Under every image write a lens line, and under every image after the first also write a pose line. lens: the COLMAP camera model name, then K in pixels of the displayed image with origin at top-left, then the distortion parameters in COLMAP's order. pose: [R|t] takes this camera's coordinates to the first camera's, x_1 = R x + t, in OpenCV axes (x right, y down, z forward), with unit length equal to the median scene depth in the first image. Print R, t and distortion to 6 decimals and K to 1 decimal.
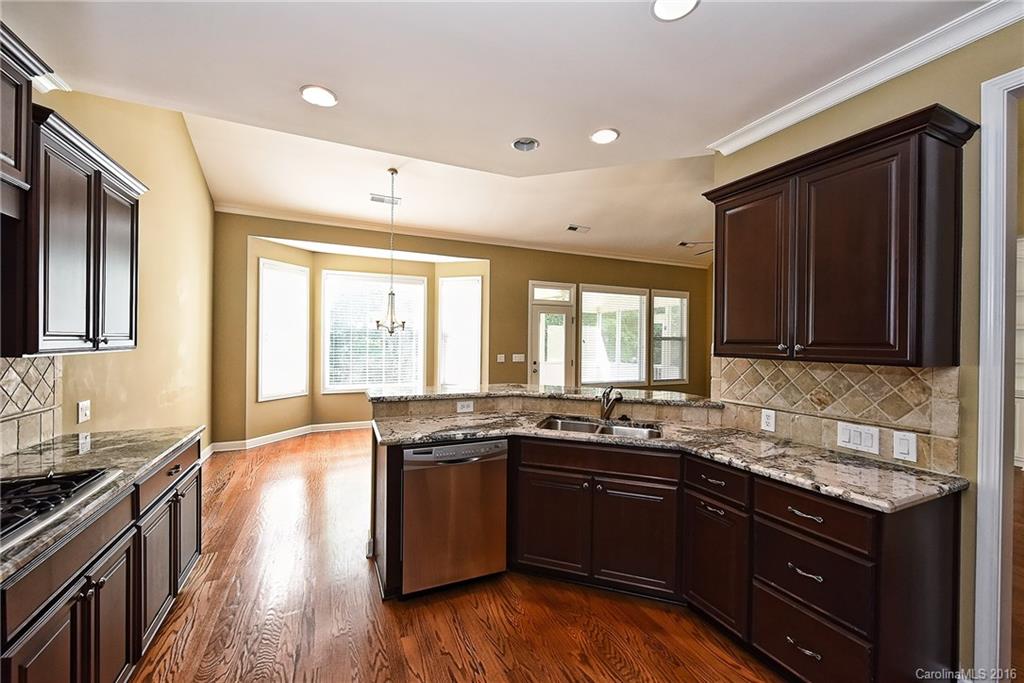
lens RADIAL K [[405.4, 0, 512.0], [0, 405.4, 341.5], [0, 0, 1]] dist [0.001466, -0.000063]
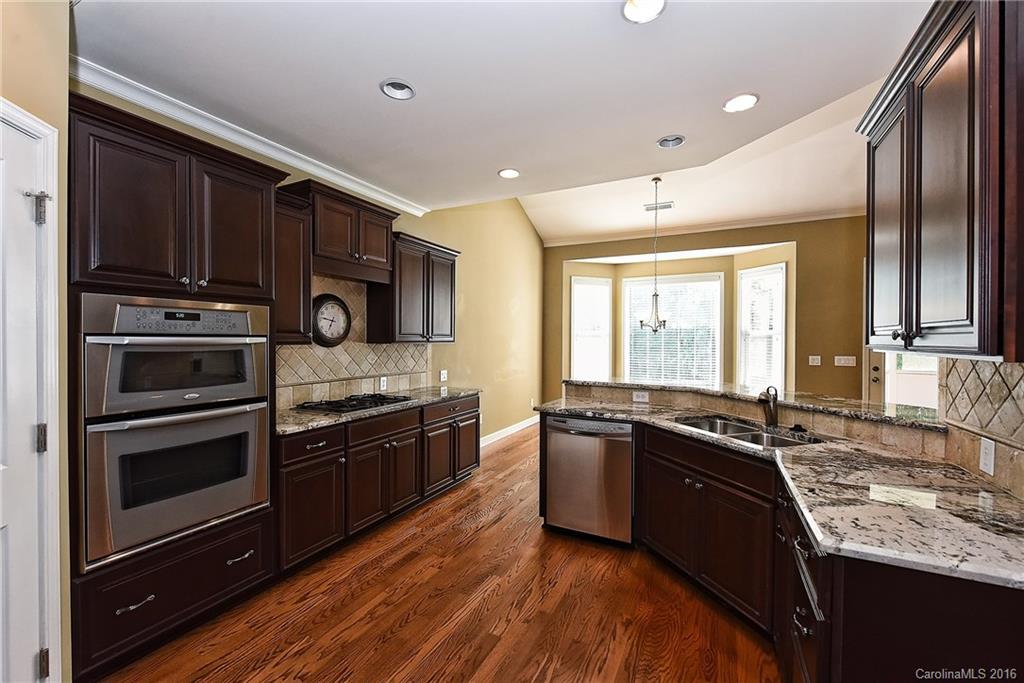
lens RADIAL K [[414.9, 0, 511.7], [0, 414.9, 343.7], [0, 0, 1]] dist [0.002340, 0.000086]
pose [[0.624485, 0.000177, -0.781037, 0.543492], [-0.001305, 0.999999, -0.000817, 0.020657], [0.781036, 0.001529, 0.624485, 0.036918]]
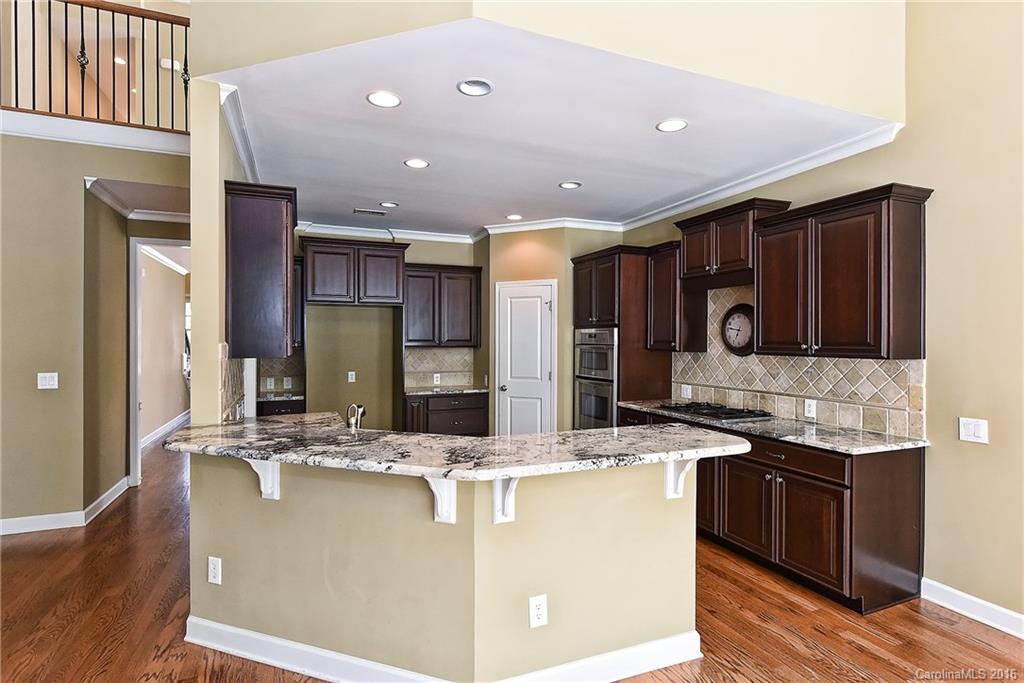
lens RADIAL K [[516.9, 0, 512.0], [0, 516.9, 341.5], [0, 0, 1]] dist [-0.004113, -0.000767]
pose [[-0.999364, -0.010514, 0.034063, -0.063739], [-0.010191, 0.999902, 0.009626, -0.018166], [-0.034161, 0.009273, -0.999373, 1.792194]]
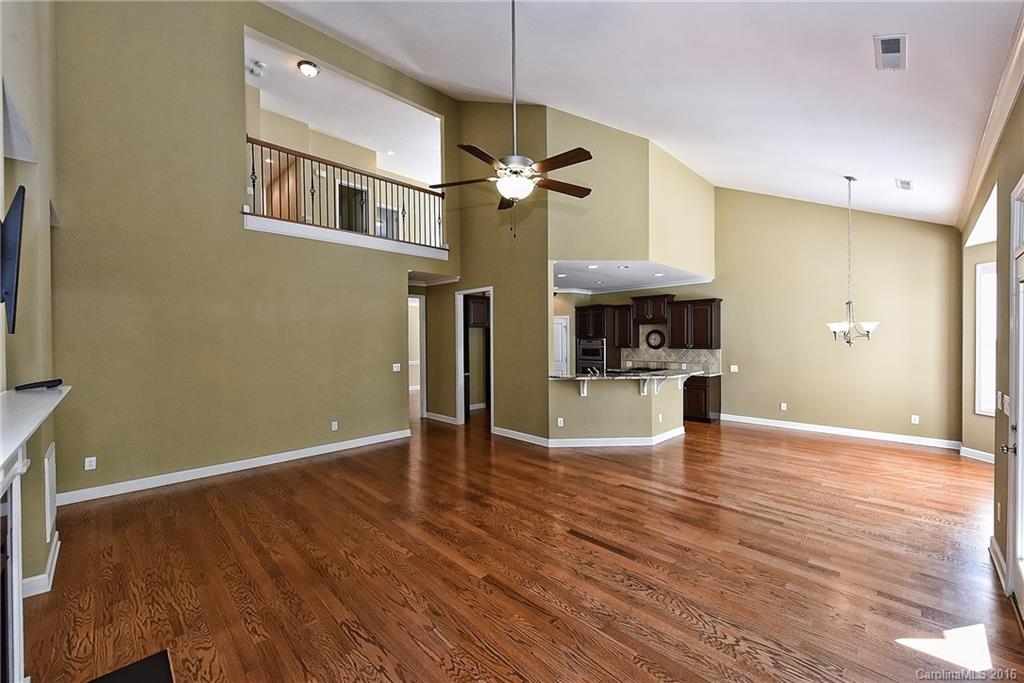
lens RADIAL K [[405.4, 0, 512.0], [0, 405.4, 341.5], [0, 0, 1]] dist [0.001466, -0.000063]
pose [[-0.938241, 0.001537, -0.345980, 1.385740], [-0.001981, 0.999950, 0.009814, -0.054755], [0.345978, 0.009894, -0.938191, 2.793749]]
